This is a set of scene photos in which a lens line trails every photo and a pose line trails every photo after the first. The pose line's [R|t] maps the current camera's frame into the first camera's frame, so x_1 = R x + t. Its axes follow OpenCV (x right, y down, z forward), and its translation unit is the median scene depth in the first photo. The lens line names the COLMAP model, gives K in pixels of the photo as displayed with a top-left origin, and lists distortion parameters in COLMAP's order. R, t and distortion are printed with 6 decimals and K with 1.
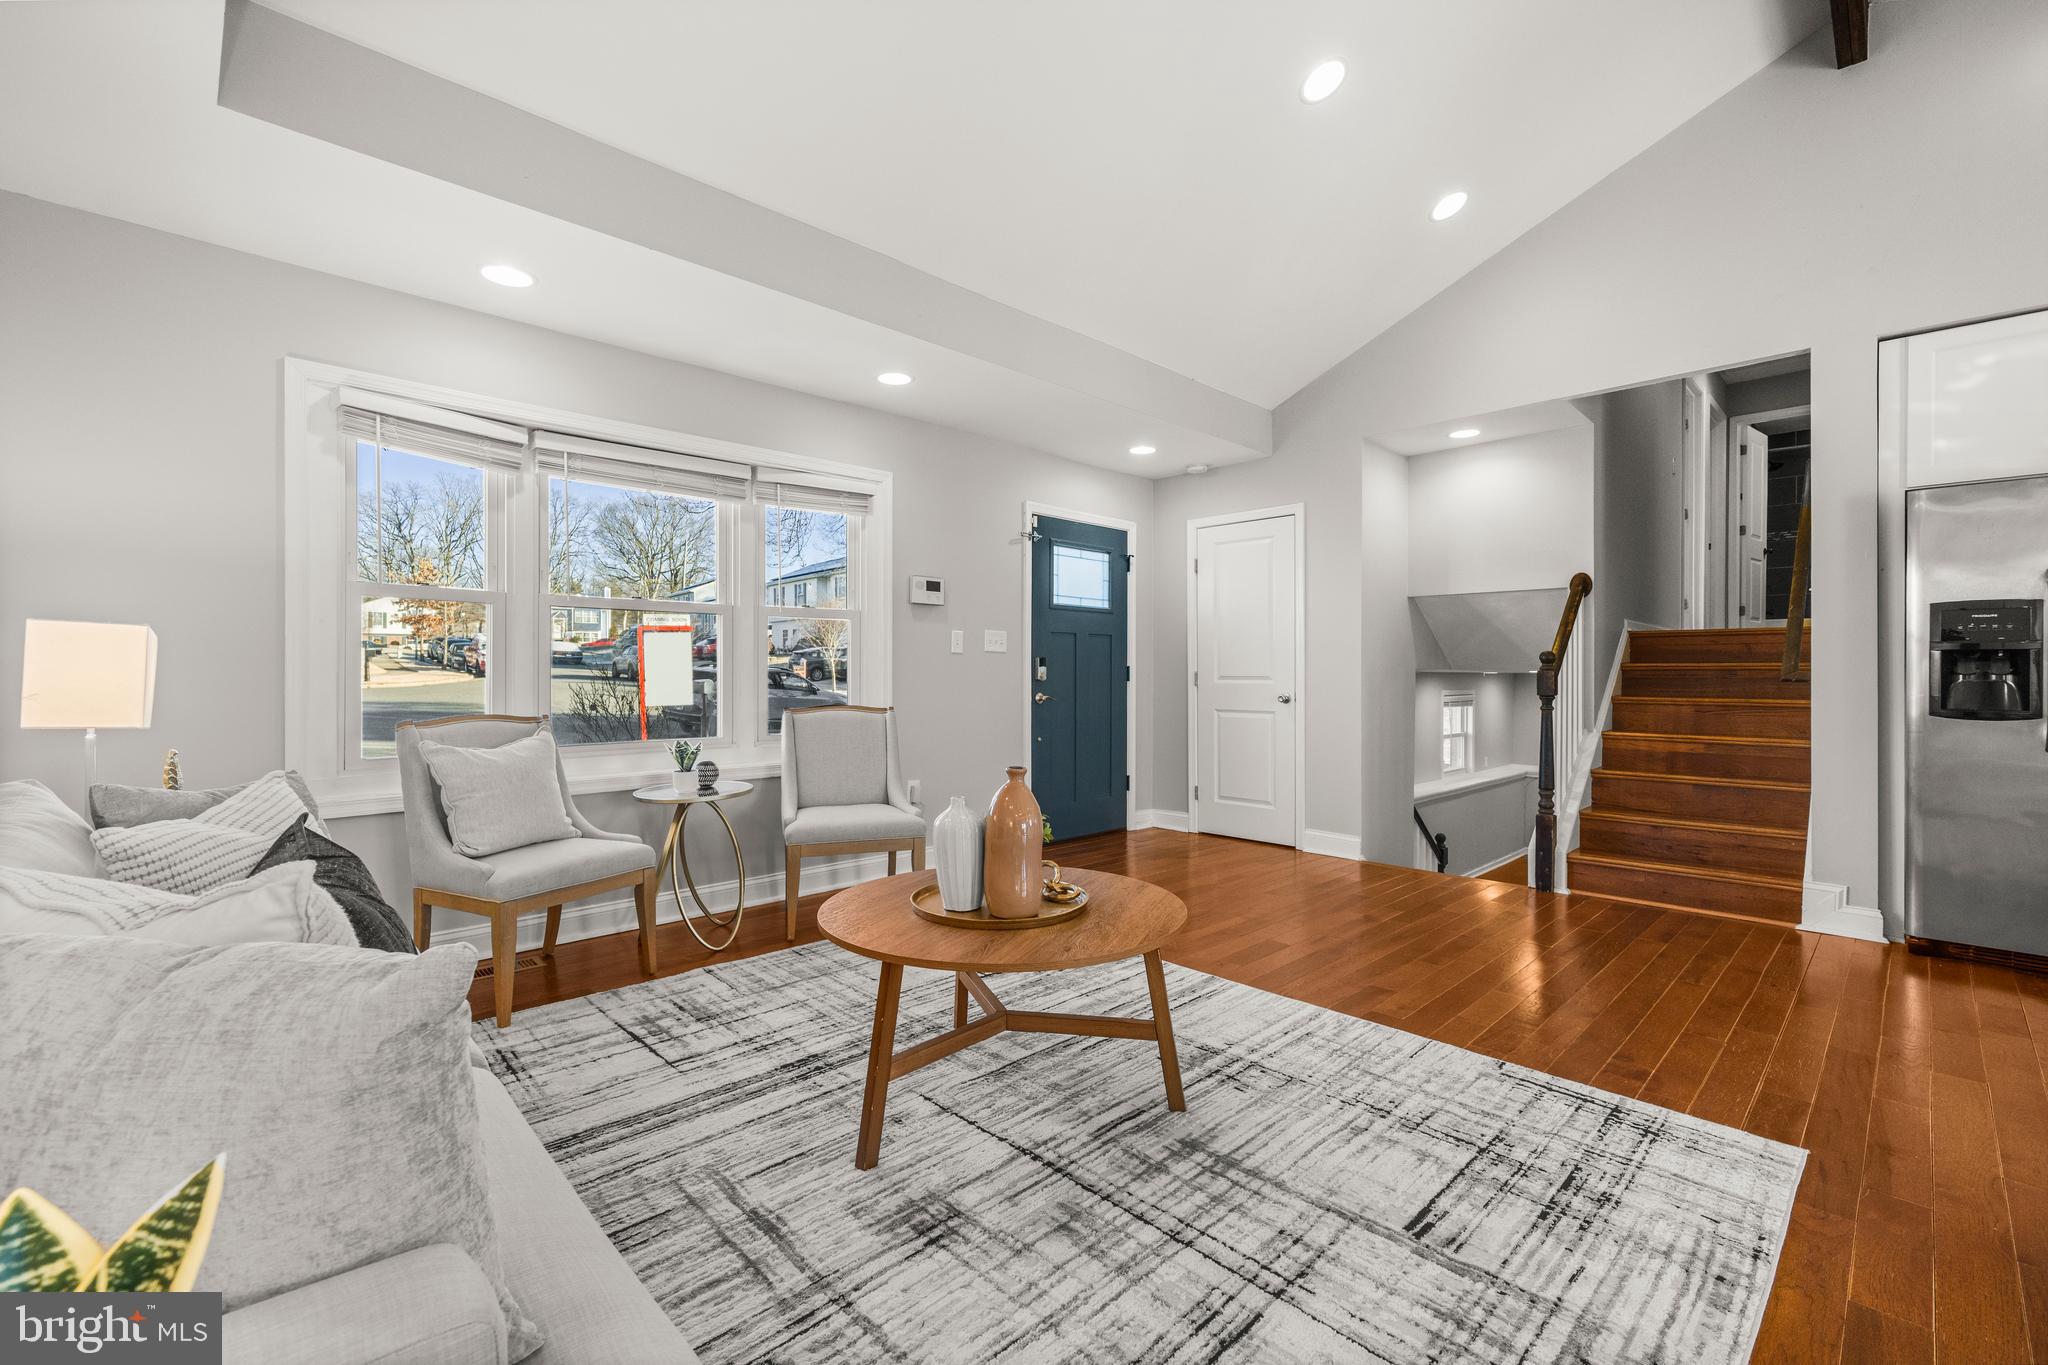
lens RADIAL K [[865.7, 0, 1019.3], [0, 865.7, 673.7], [0, 0, 1]] dist [0.001945, 0.000093]
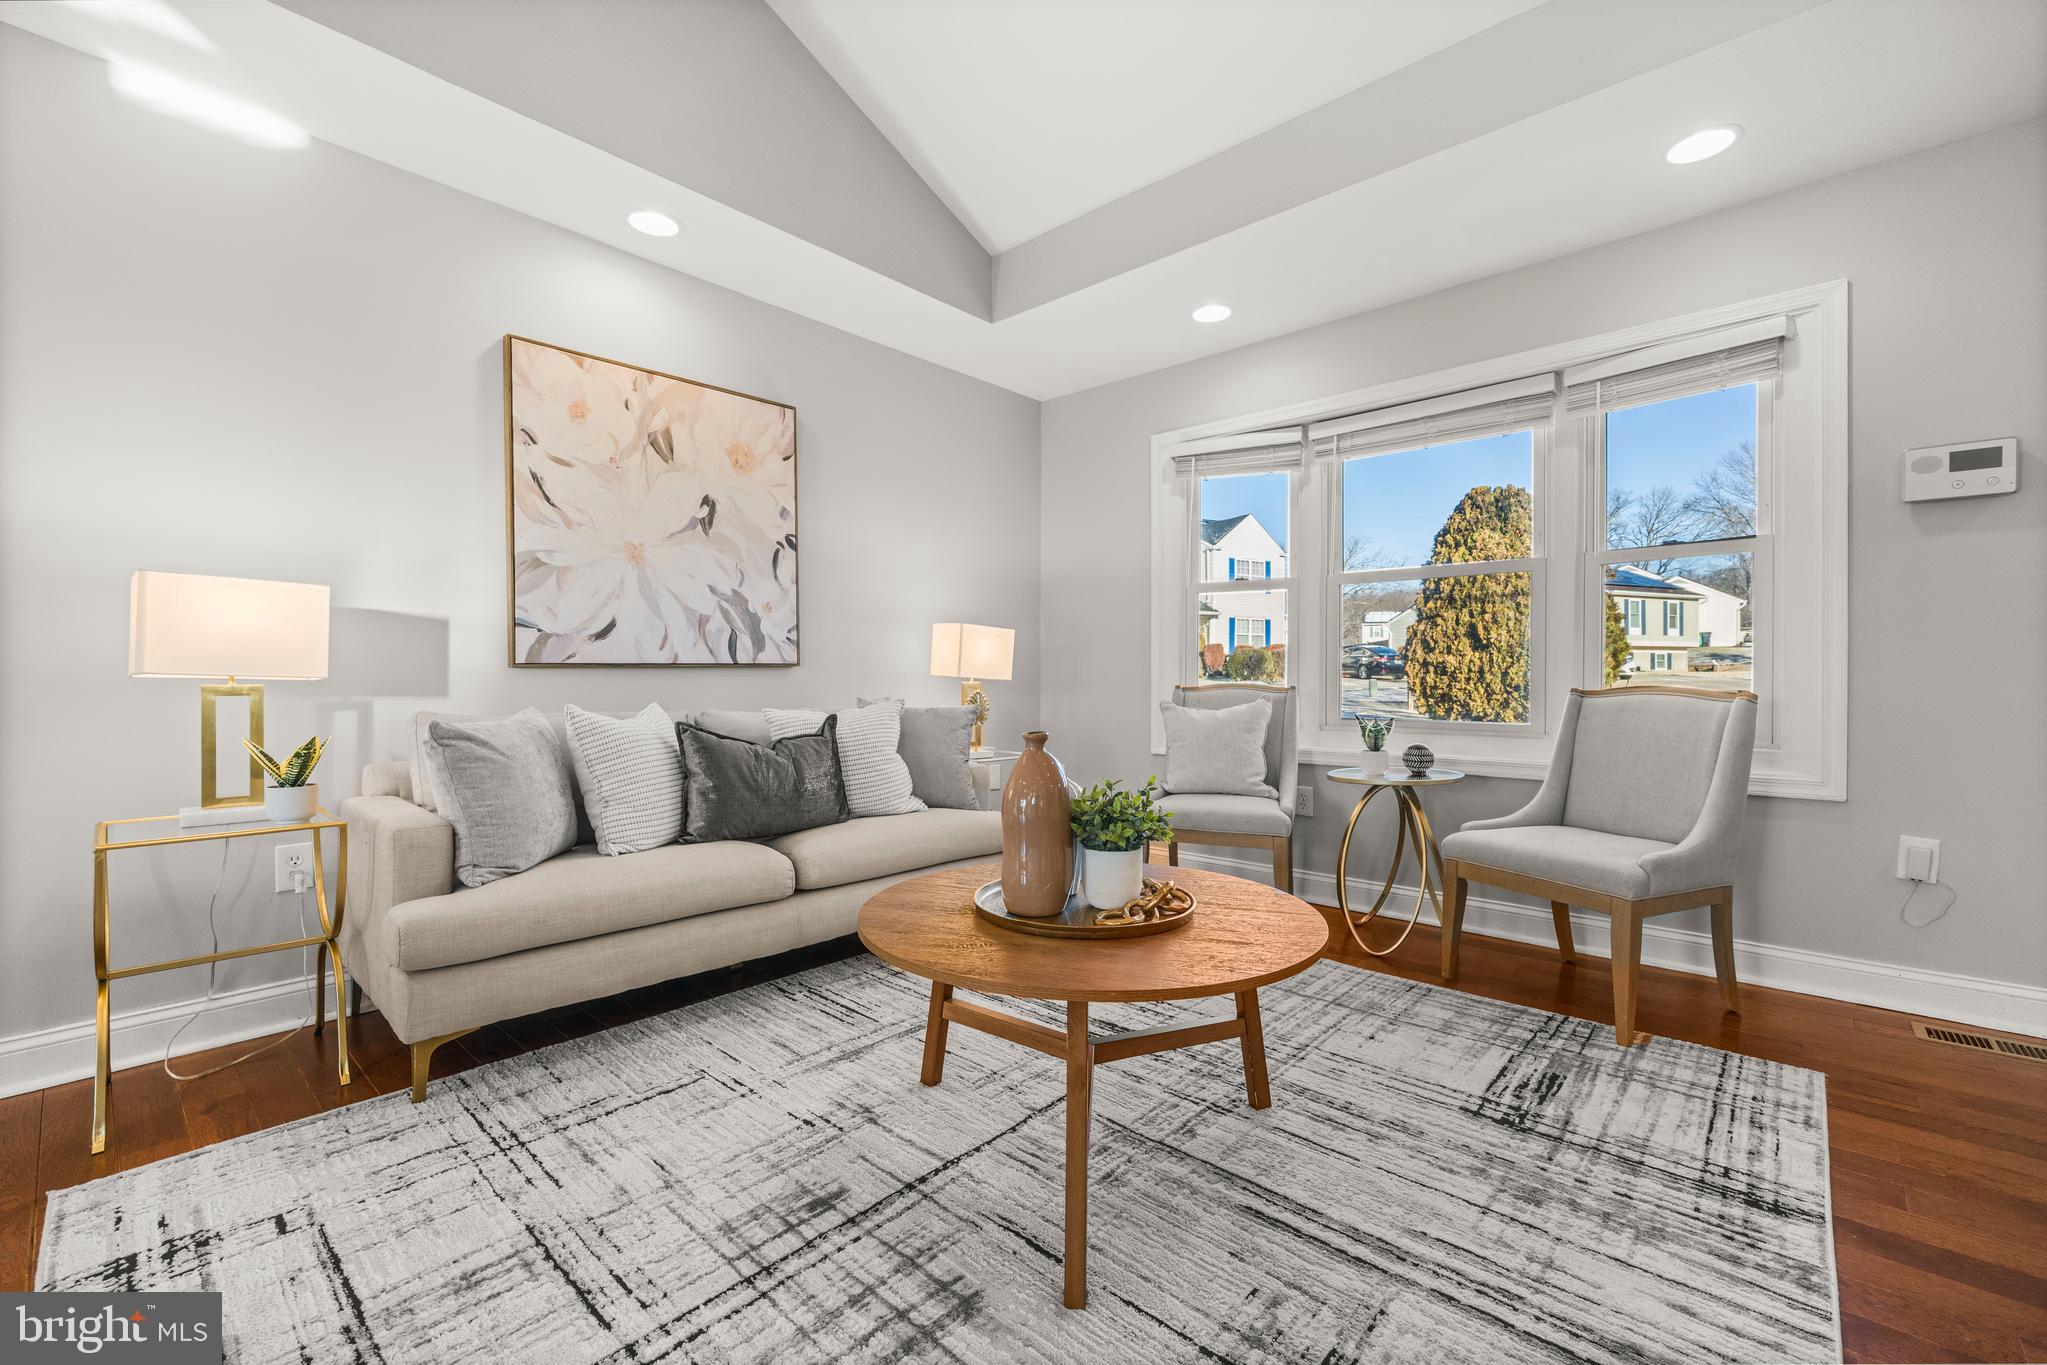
lens RADIAL K [[855.7, 0, 1023.5], [0, 855.7, 682.5], [0, 0, 1]] dist [-0.001392, 0.000131]
pose [[0.070090, 0.008178, -0.997507, 0.505313], [-0.000342, 0.999967, 0.008175, 0.034220], [0.997541, -0.000232, 0.070090, 0.589458]]
